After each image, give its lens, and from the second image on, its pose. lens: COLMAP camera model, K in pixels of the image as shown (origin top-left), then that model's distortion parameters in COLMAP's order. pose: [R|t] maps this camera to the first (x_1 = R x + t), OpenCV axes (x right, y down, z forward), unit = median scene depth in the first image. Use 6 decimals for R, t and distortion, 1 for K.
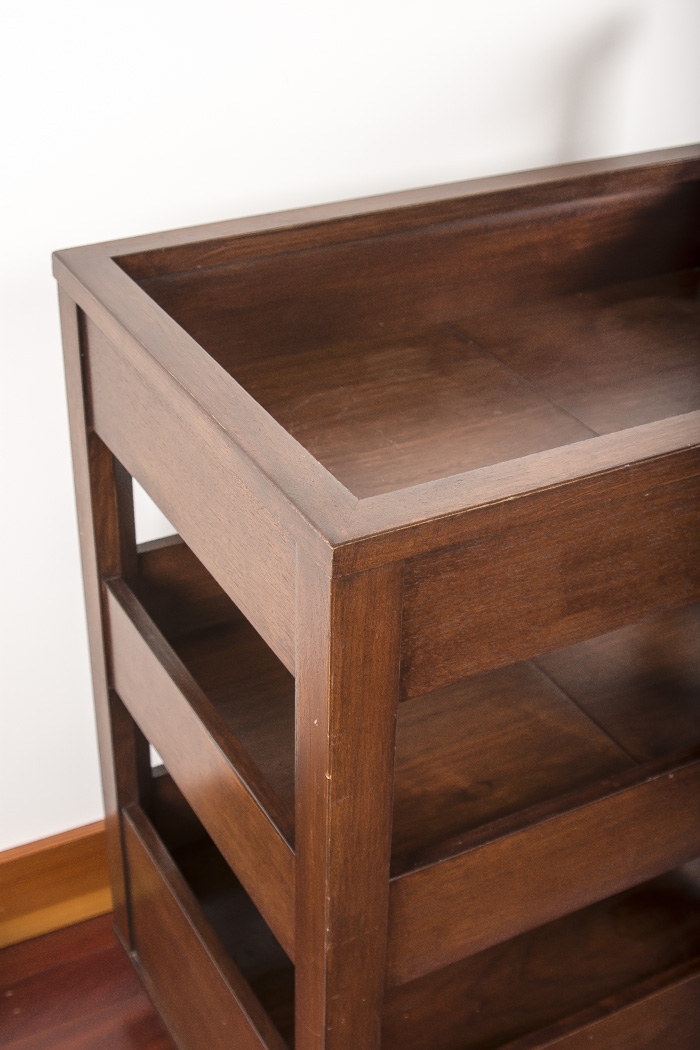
lens RADIAL K [[1507.6, 0, 350.0], [0, 1507.6, 525.0], [0, 0, 1]] dist [-0.112394, 0.109845]
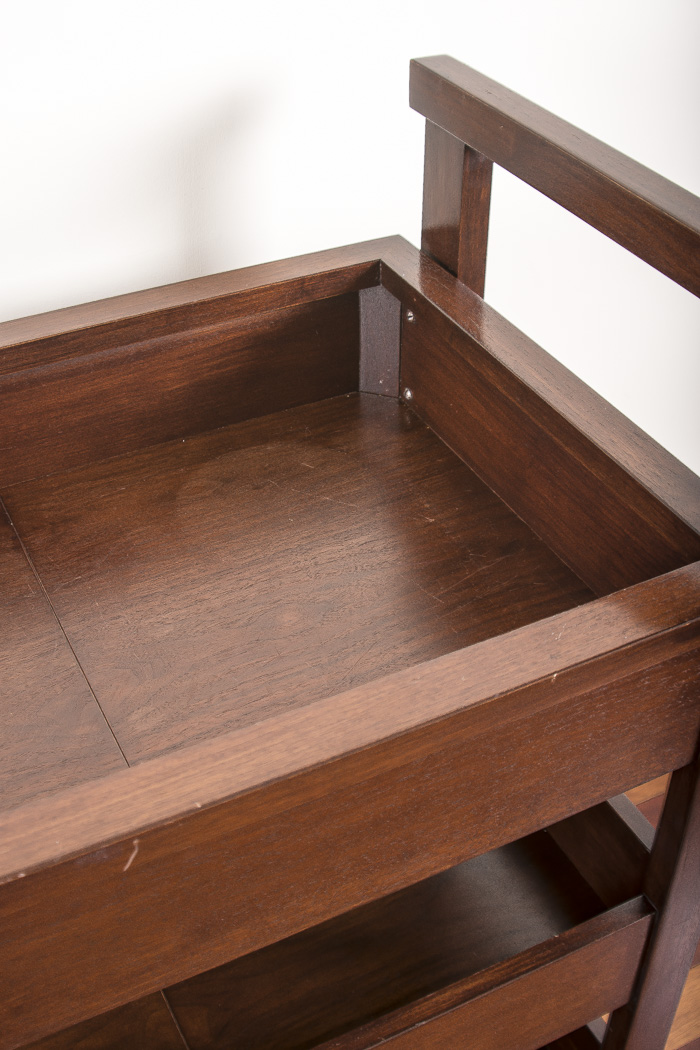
lens RADIAL K [[1301.7, 0, 350.0], [0, 1301.7, 525.0], [0, 0, 1]] dist [-0.140017, 0.038225]
pose [[0.999523, 0.000207, -0.030893, 0.276738], [0.002655, 0.995703, 0.092561, -0.180423], [0.030780, -0.092599, 0.995228, 0.306308]]
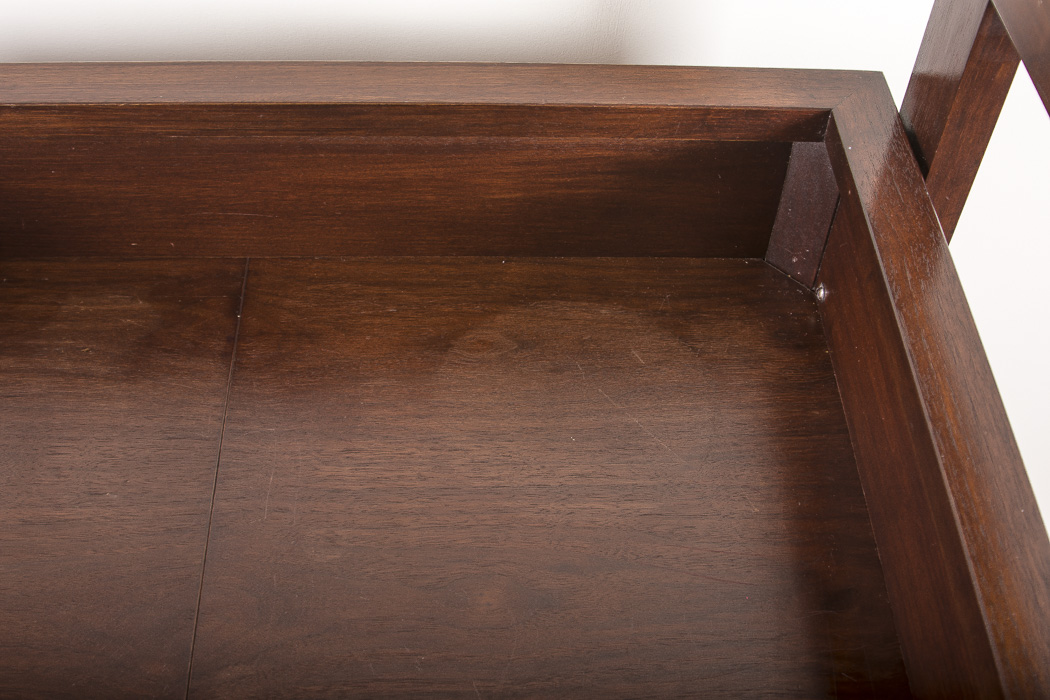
lens RADIAL K [[1301.7, 0, 525.0], [0, 1301.7, 350.0], [0, 0, 1]] dist [-0.140017, 0.038225]
pose [[0.895536, 0.344893, -0.281183, 0.336023], [-0.254038, 0.915047, 0.313296, -0.301369], [0.365349, -0.209136, 0.907073, 0.537259]]
